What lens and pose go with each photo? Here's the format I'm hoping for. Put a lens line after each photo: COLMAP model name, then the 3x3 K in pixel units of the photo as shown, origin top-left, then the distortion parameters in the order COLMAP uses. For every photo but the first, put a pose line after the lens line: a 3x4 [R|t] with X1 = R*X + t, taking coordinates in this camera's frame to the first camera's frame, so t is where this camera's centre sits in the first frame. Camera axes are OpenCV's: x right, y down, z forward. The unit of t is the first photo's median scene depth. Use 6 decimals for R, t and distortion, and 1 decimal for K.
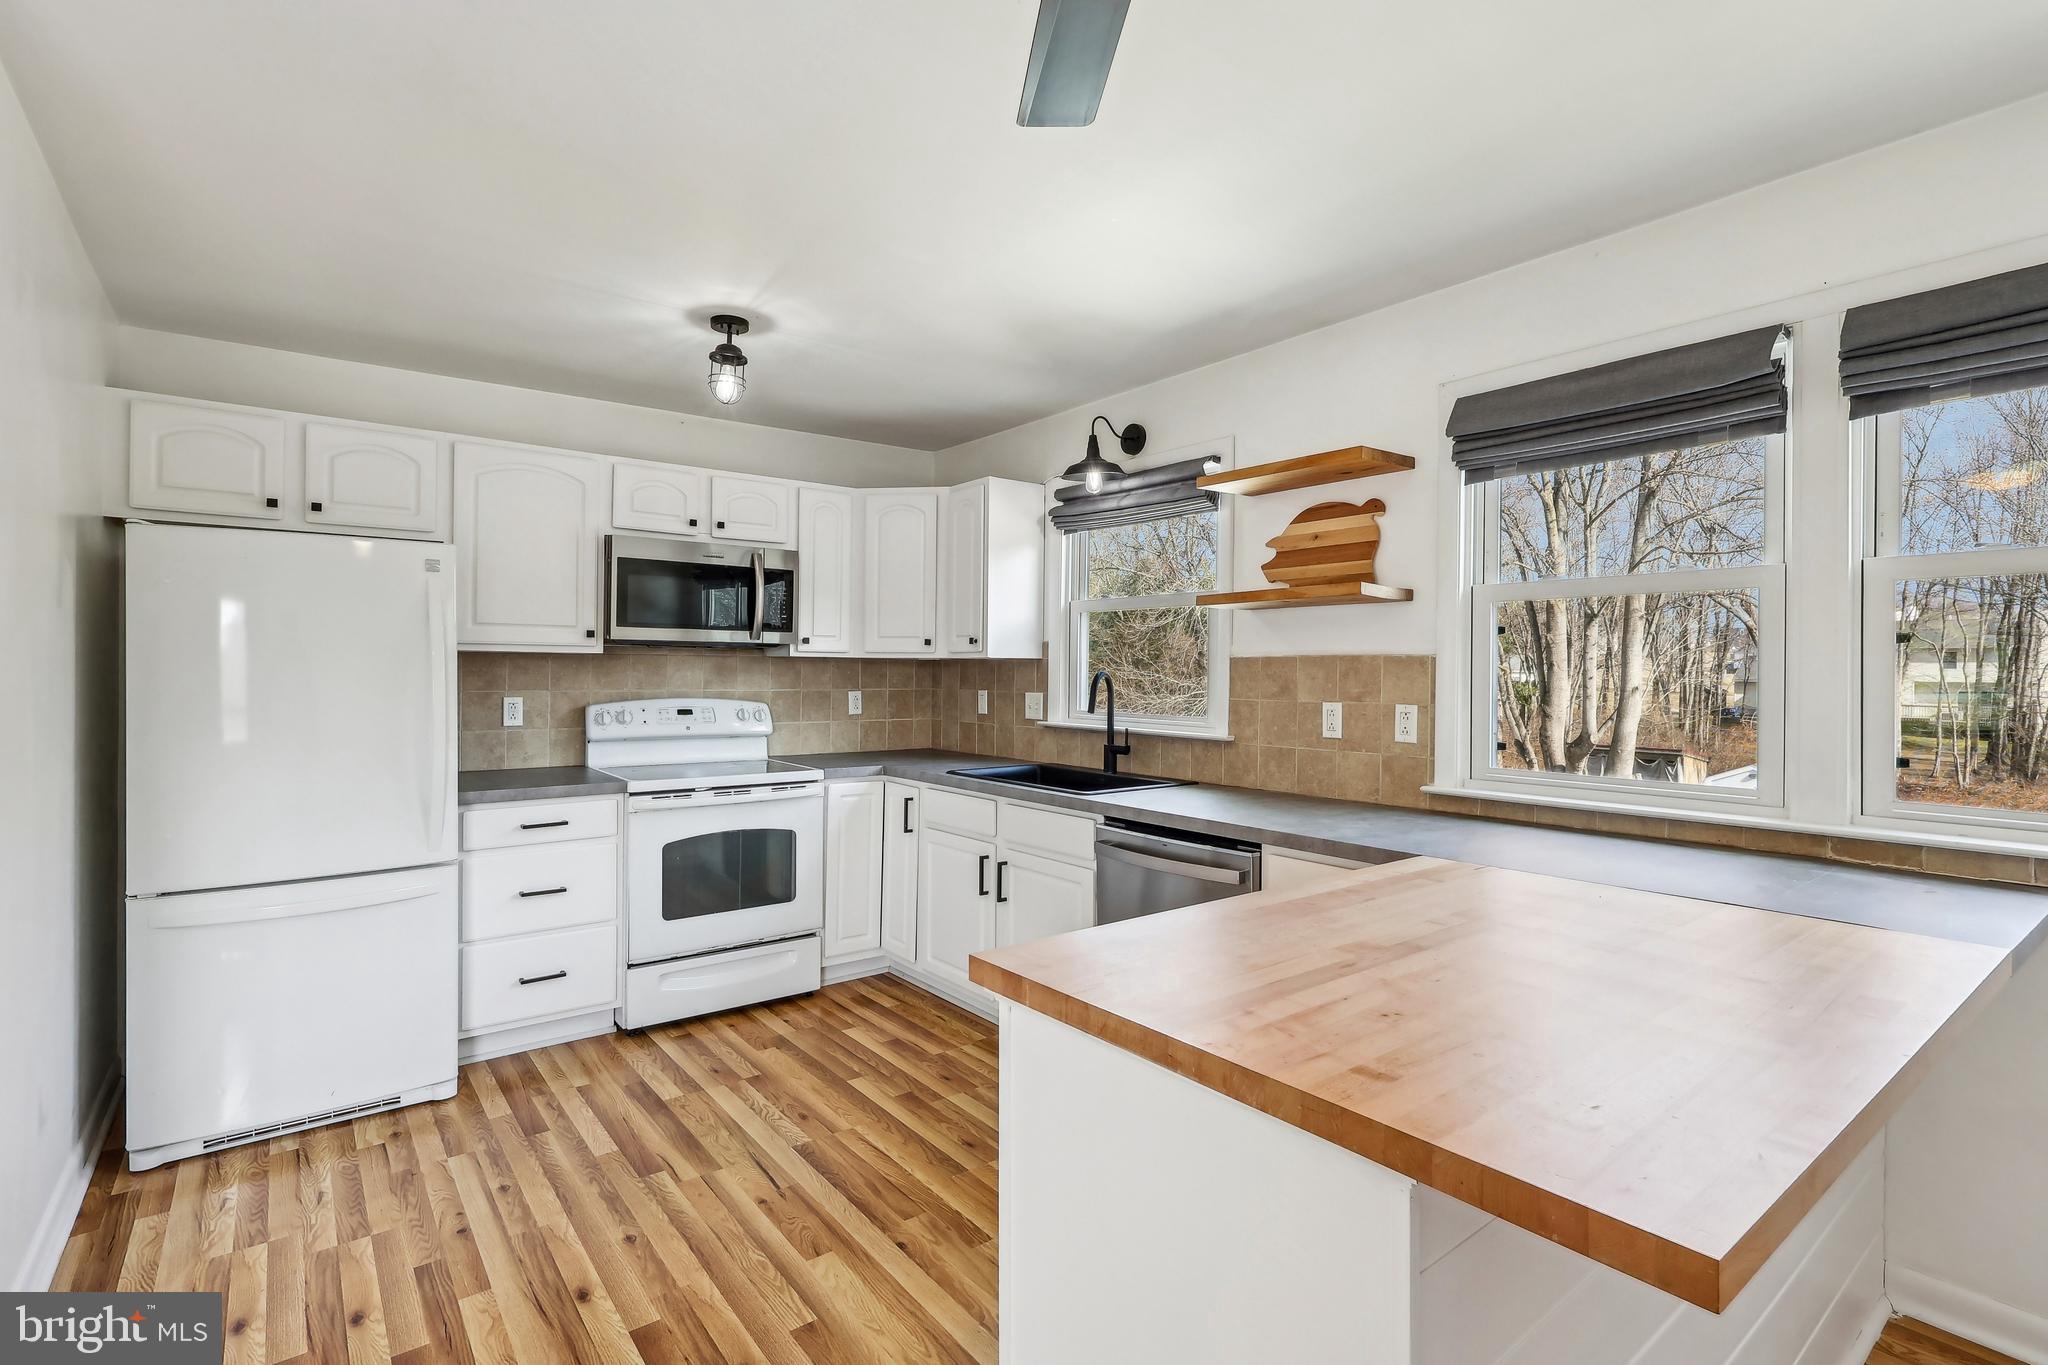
lens RADIAL K [[960.6, 0, 1026.0], [0, 960.6, 668.3], [0, 0, 1]] dist [0.000784, 0.000797]
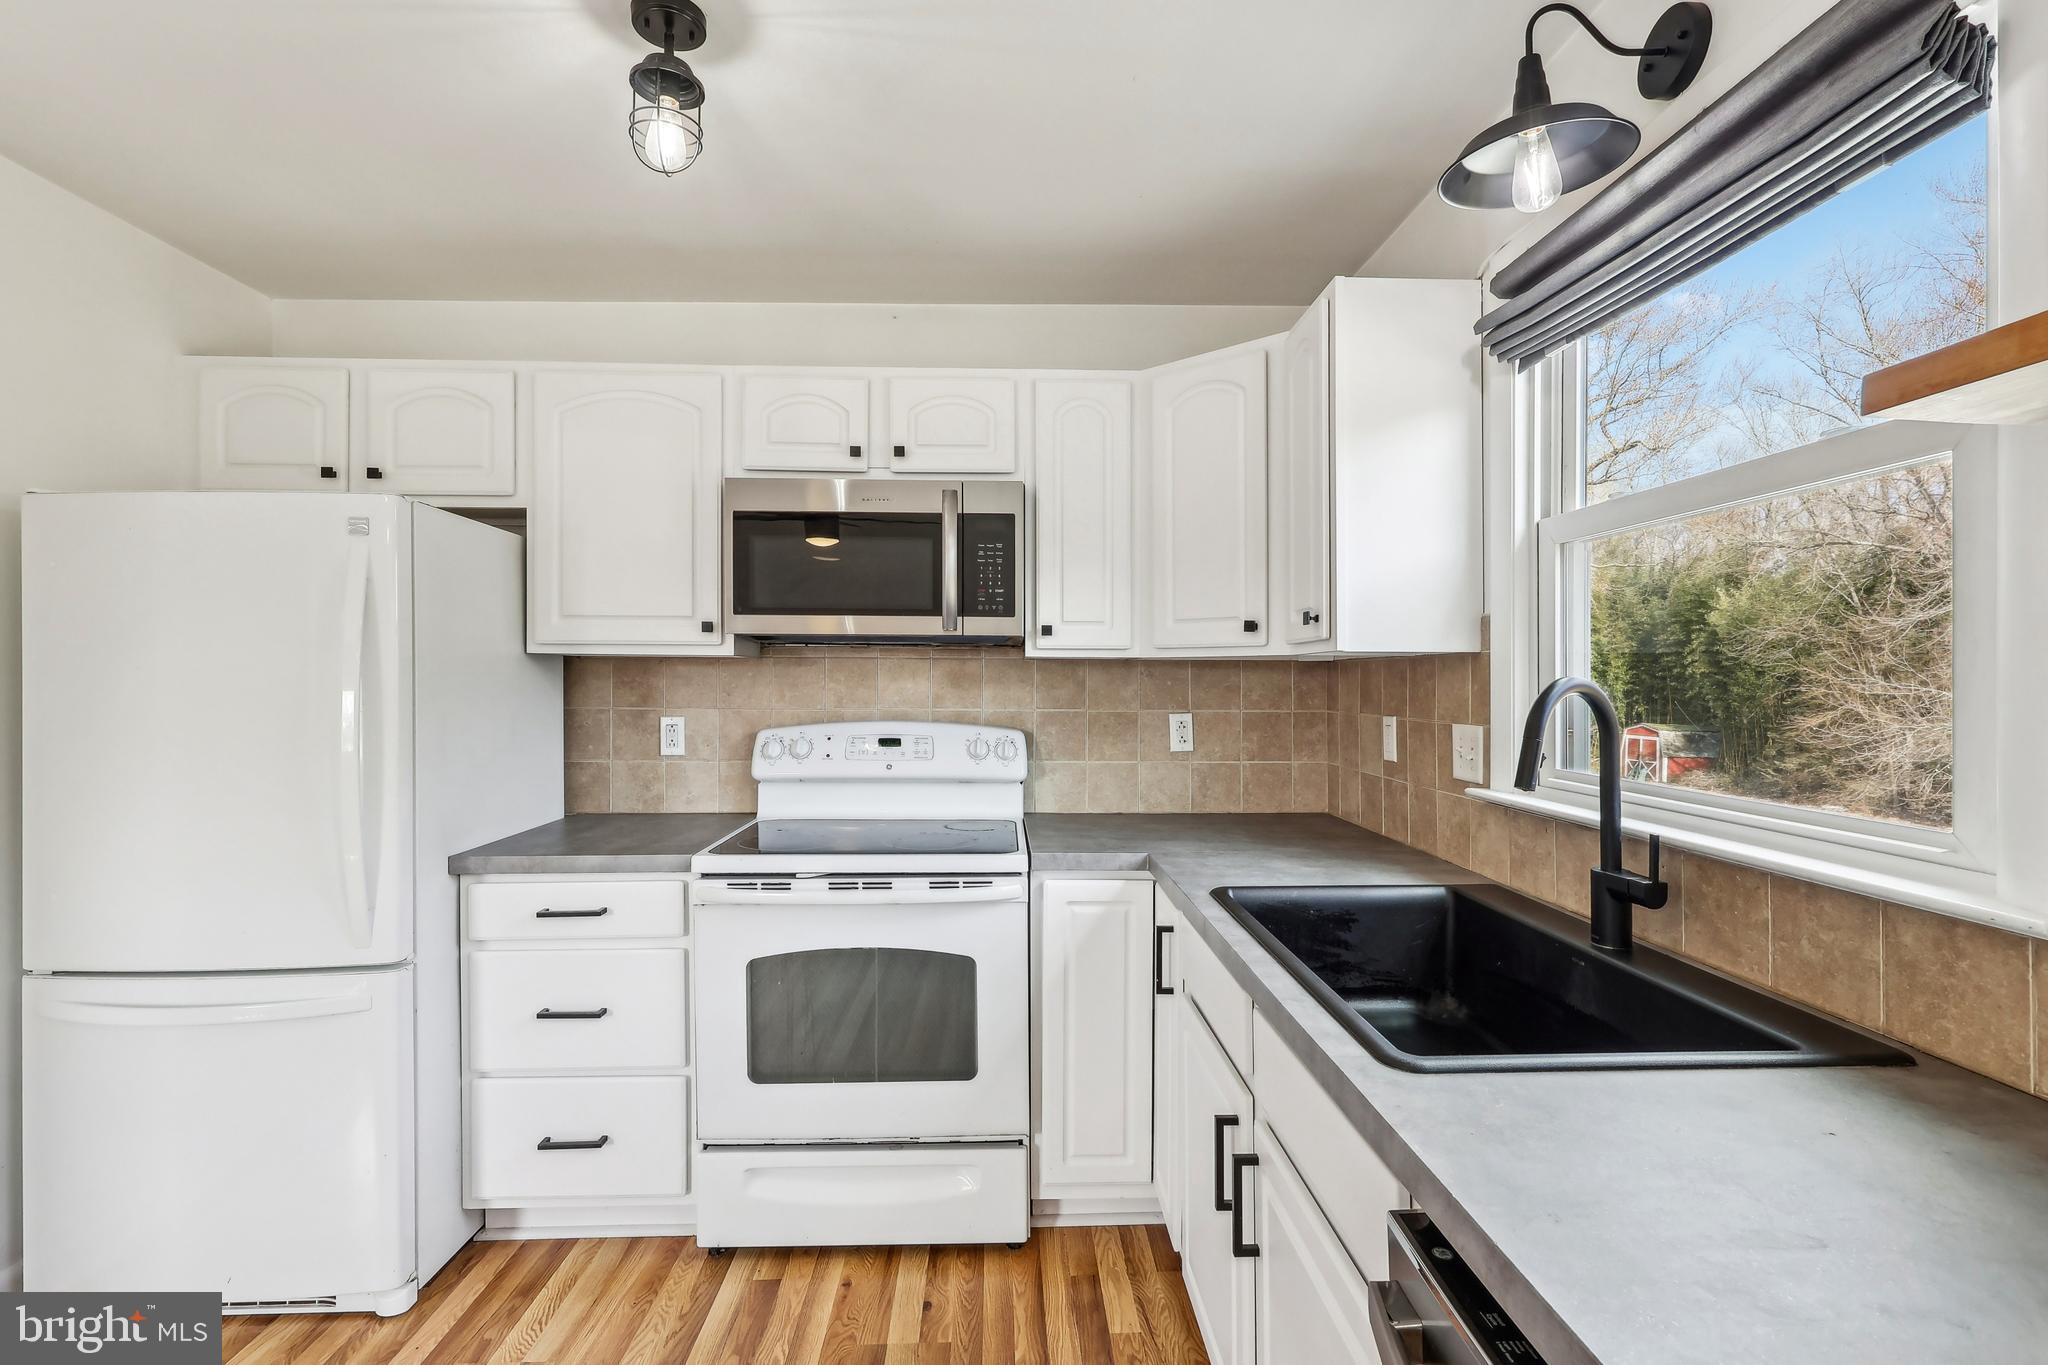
lens RADIAL K [[945.5, 0, 1032.6], [0, 945.5, 669.5], [0, 0, 1]] dist [0.001884, 0.000204]
pose [[0.811167, -0.010335, -0.584724, 0.122591], [0.003322, 0.999909, -0.013066, 0.003854], [0.584805, 0.008656, 0.811127, 0.567269]]
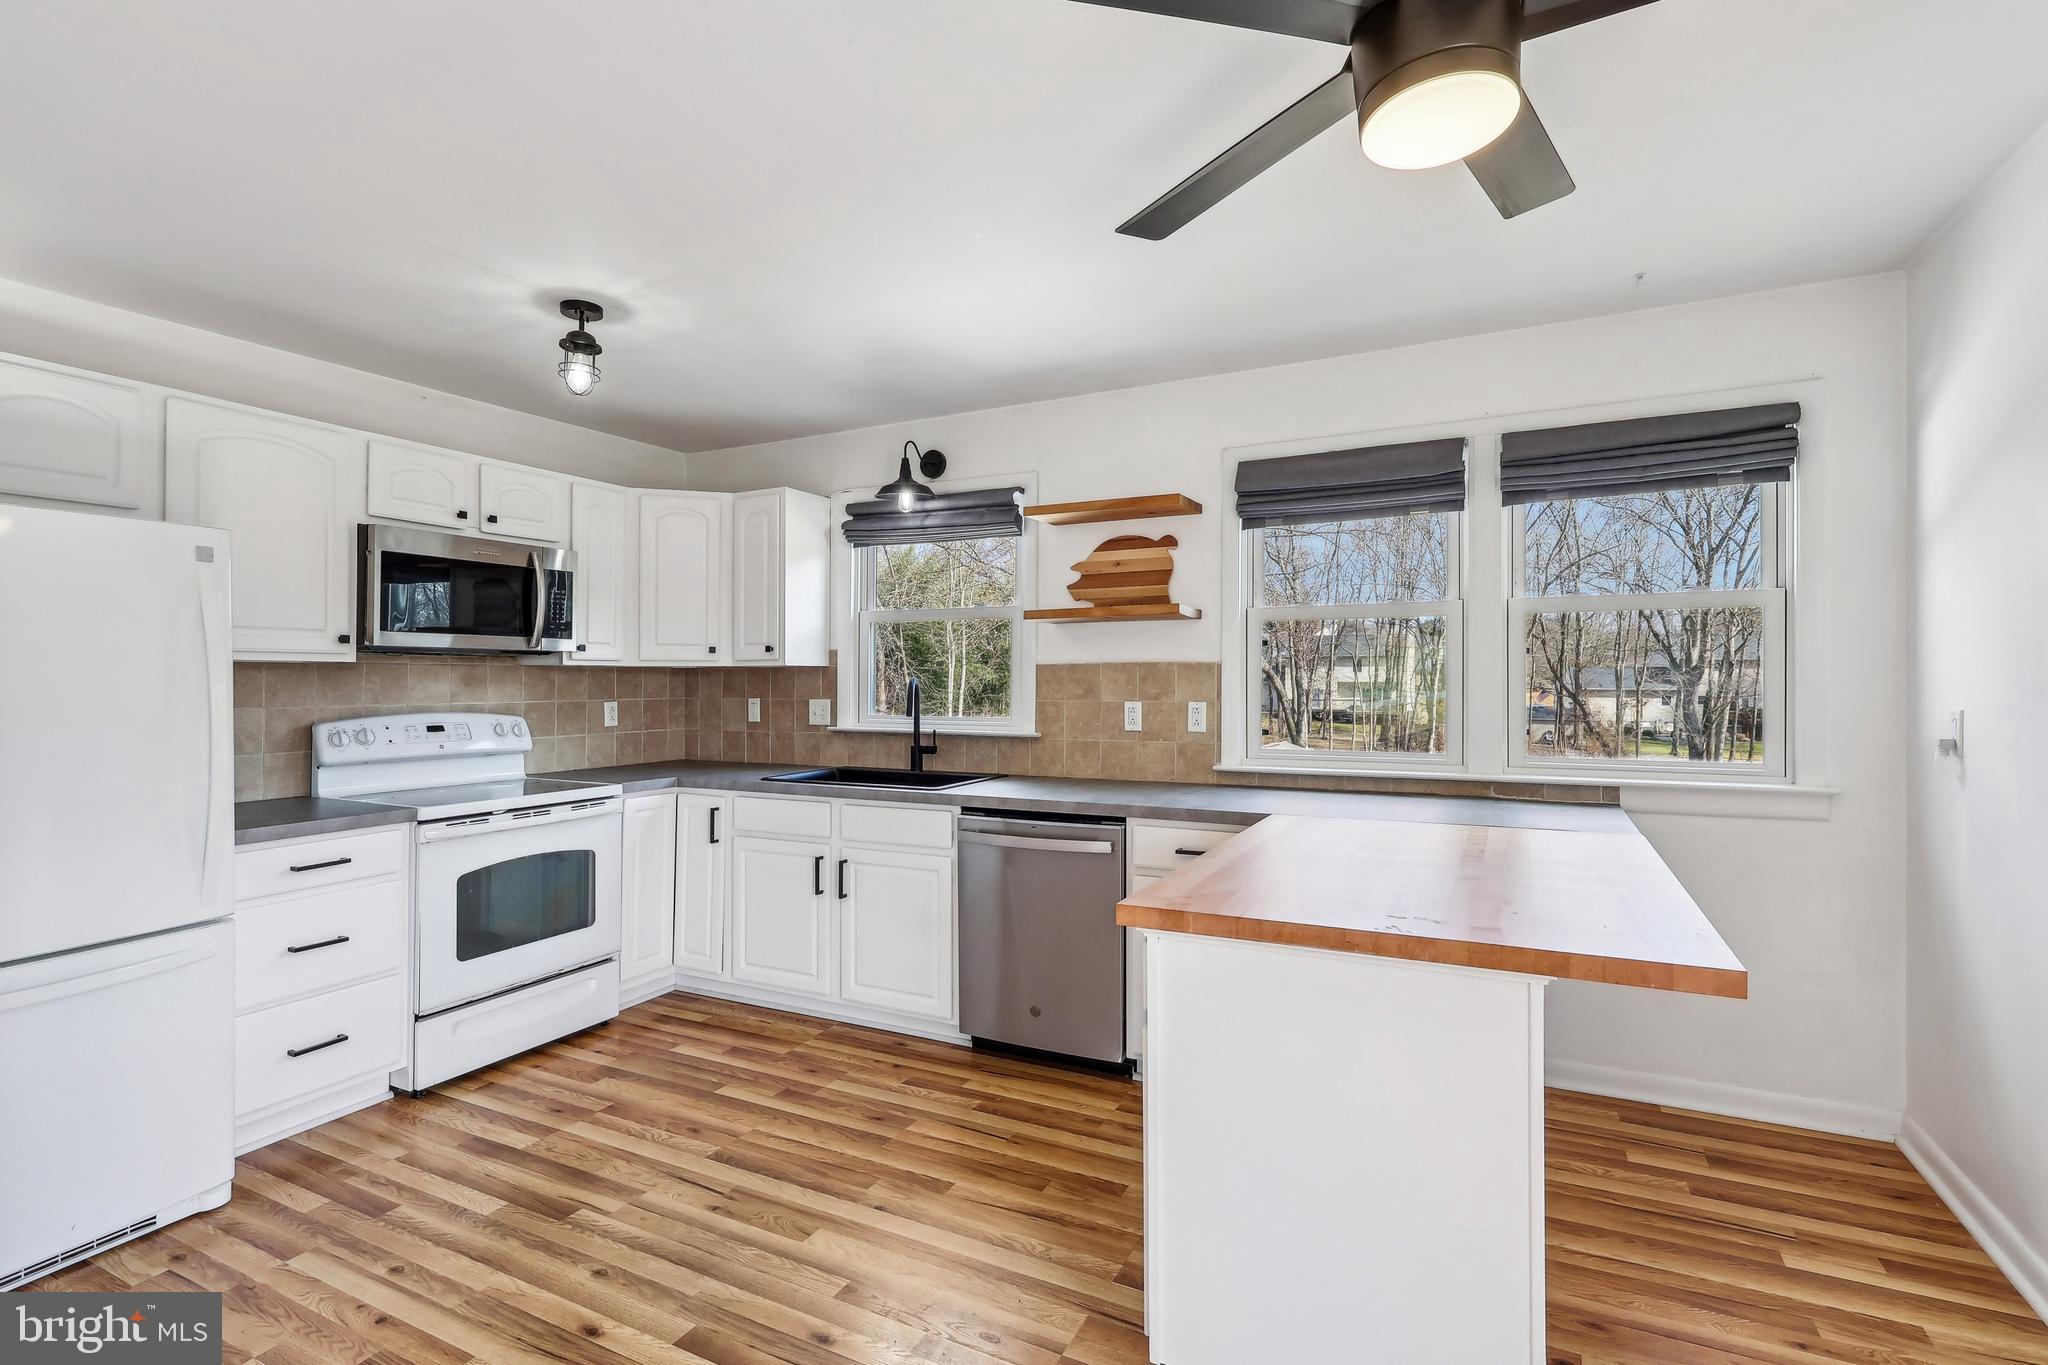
lens RADIAL K [[951.0, 0, 1031.5], [0, 951.0, 684.8], [0, 0, 1]] dist [0.000424, 0.005356]
pose [[0.904539, -0.011992, 0.426221, -0.252302], [0.007903, 0.999904, 0.011359, -0.000087], [-0.426317, -0.006906, 0.904548, -0.023253]]
